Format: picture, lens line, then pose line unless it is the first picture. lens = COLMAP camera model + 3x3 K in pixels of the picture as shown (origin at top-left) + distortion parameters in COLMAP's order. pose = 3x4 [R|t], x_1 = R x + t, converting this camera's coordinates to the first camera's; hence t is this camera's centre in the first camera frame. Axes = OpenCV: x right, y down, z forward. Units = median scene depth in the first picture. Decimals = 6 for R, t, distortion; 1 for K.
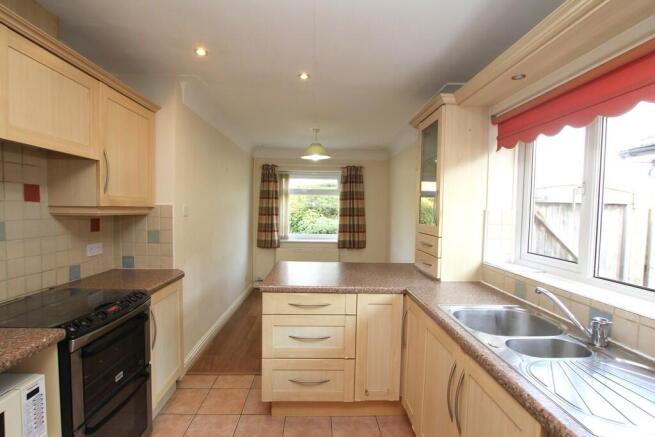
lens RADIAL K [[306.6, 0, 325.3], [0, 306.6, 219.2], [0, 0, 1]] dist [-0.039316, 0.000793]
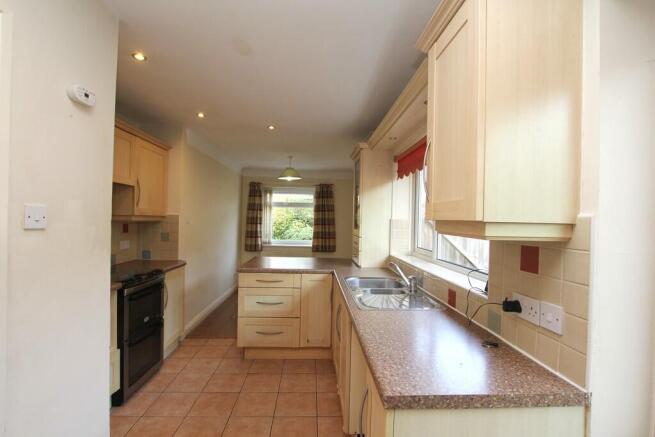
lens RADIAL K [[306.6, 0, 328.1], [0, 306.6, 219.2], [0, 0, 1]] dist [-0.039316, 0.000793]
pose [[0.999832, 0.004864, 0.017678, 0.190959], [-0.004207, 0.999306, -0.037002, 0.026337], [-0.017846, 0.036921, 0.999159, -0.484009]]
